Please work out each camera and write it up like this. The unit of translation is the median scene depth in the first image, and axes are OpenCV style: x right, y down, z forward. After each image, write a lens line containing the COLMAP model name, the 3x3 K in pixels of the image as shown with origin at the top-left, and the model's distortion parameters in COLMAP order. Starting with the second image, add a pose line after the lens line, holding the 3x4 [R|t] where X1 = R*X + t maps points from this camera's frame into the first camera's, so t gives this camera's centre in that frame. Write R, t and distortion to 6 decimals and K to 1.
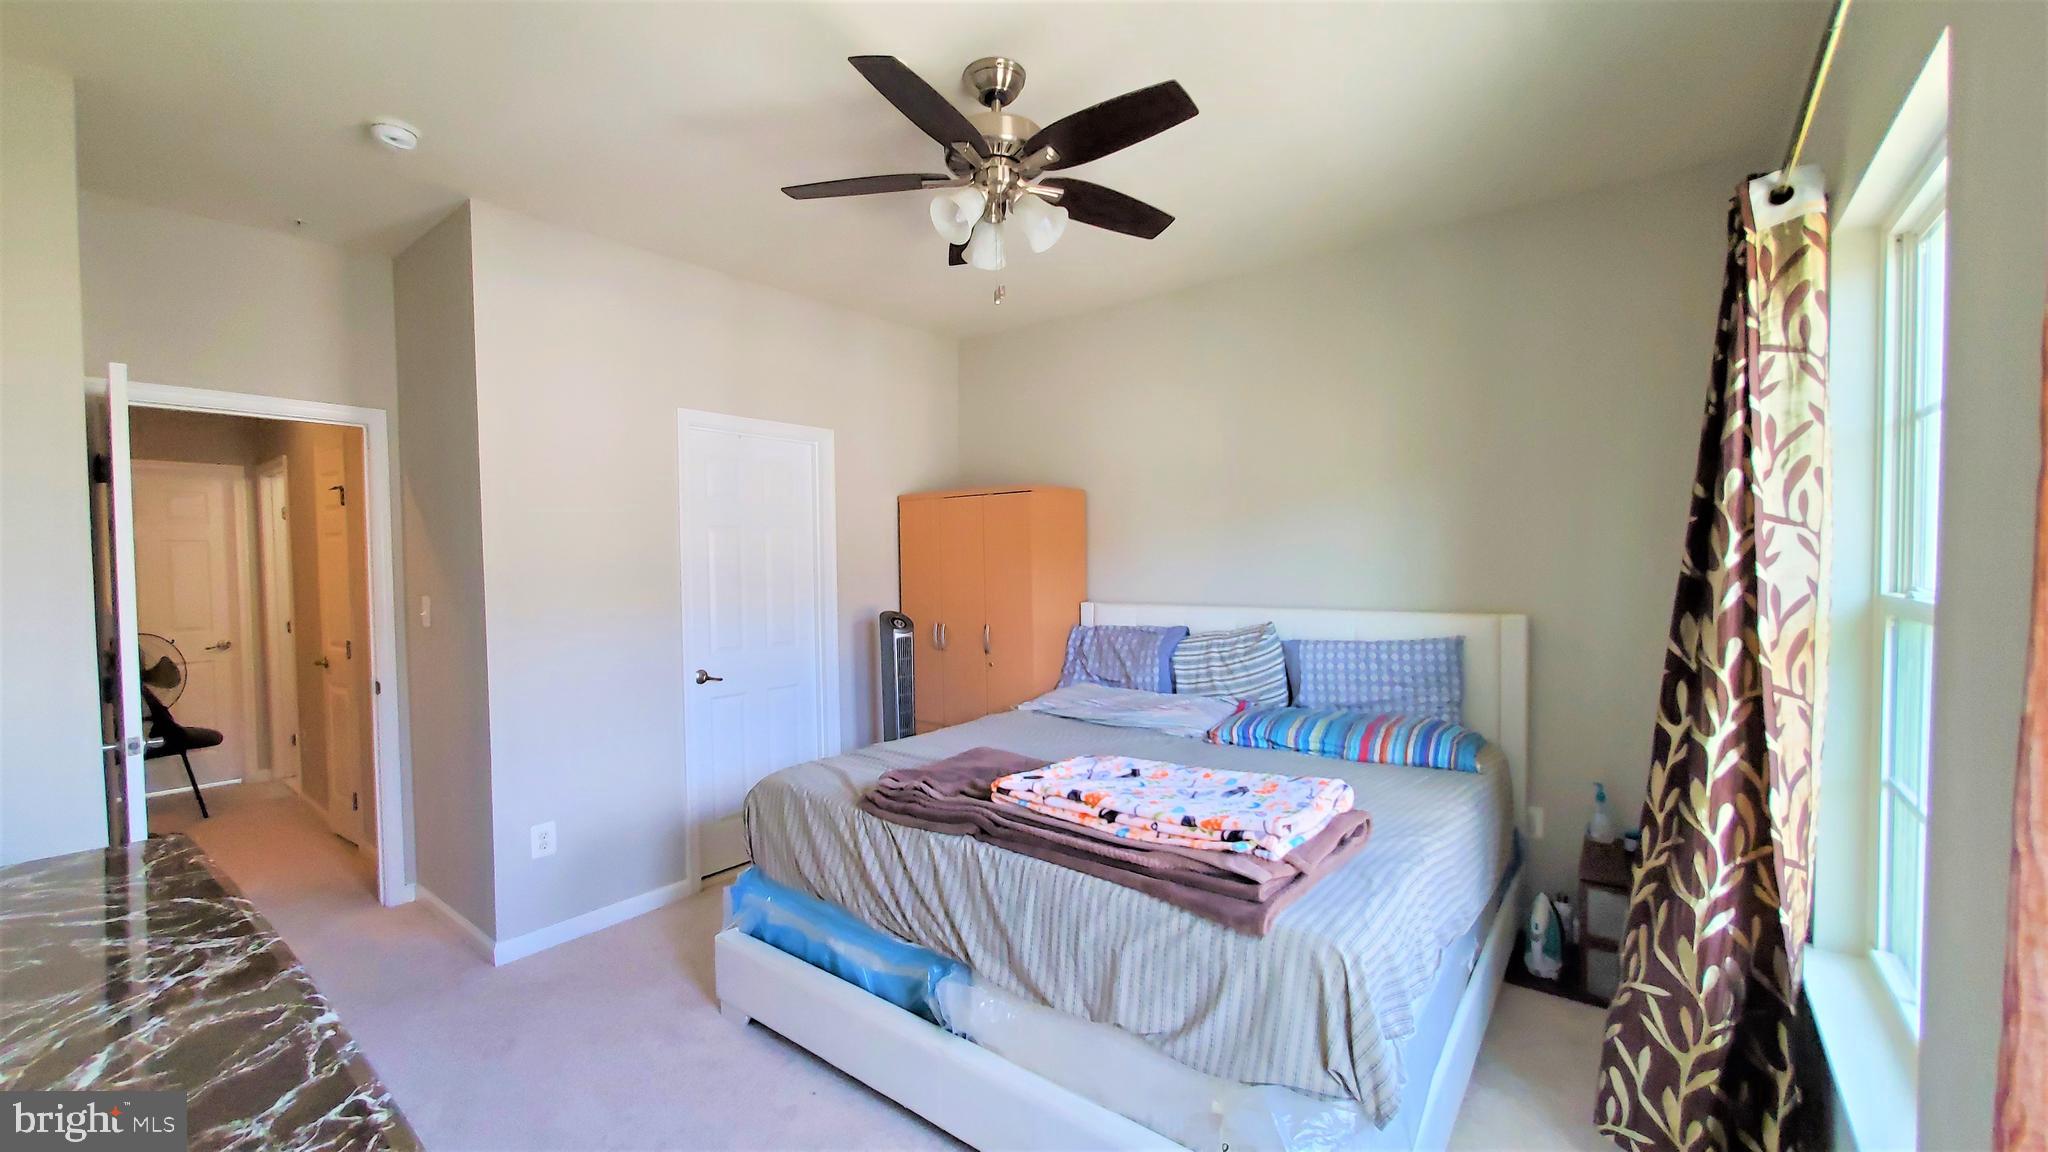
lens RADIAL K [[806.0, 0, 1016.7], [0, 806.0, 580.7], [0, 0, 1]] dist [-0.001345, -0.001465]
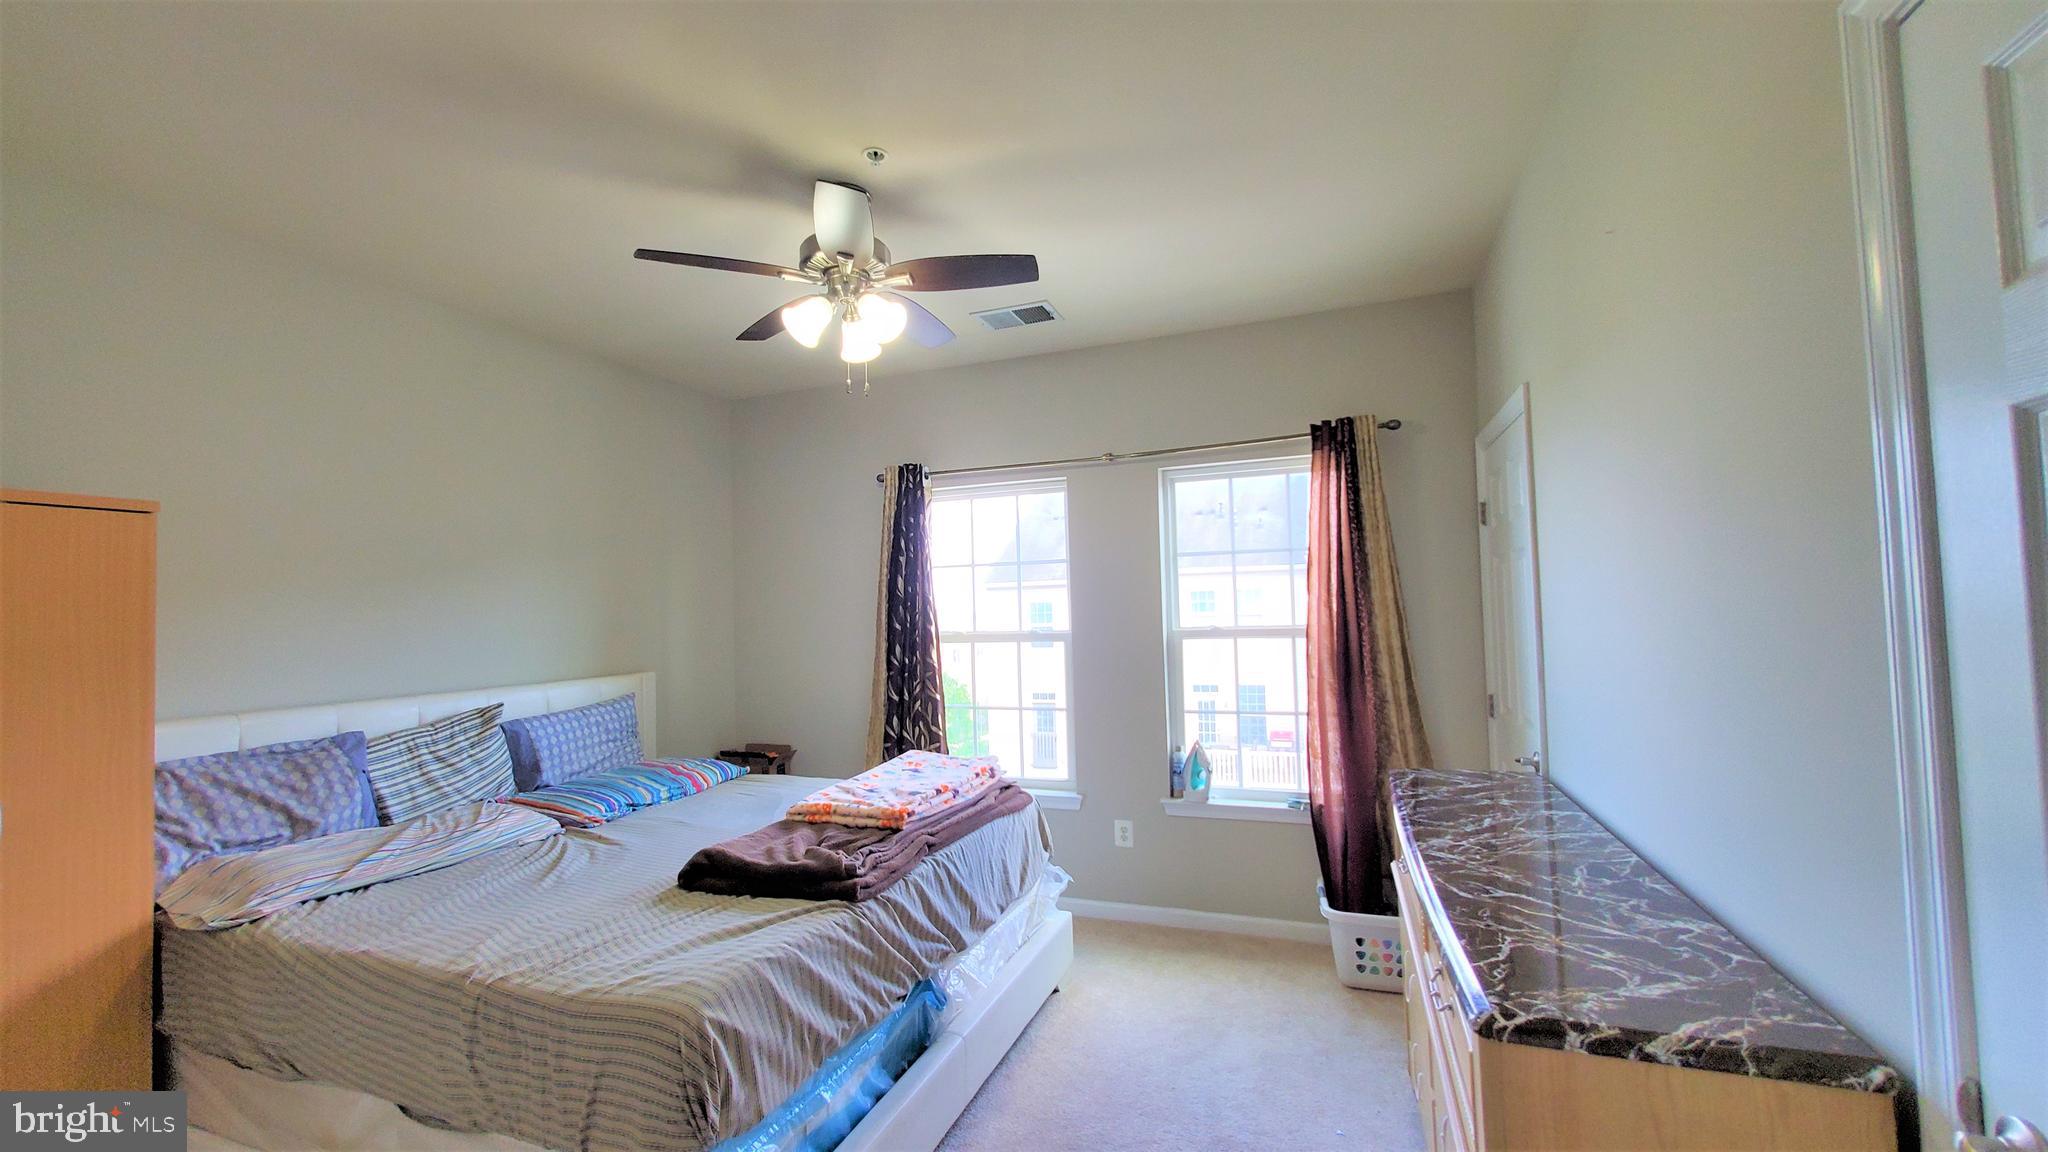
lens RADIAL K [[806.0, 0, 1002.1], [0, 806.0, 584.9], [0, 0, 1]] dist [-0.001345, -0.001465]
pose [[-0.274592, 0.054718, 0.960003, -0.778939], [0.060278, 0.997396, -0.039608, -0.013921], [-0.959670, 0.046991, -0.277176, 0.757942]]
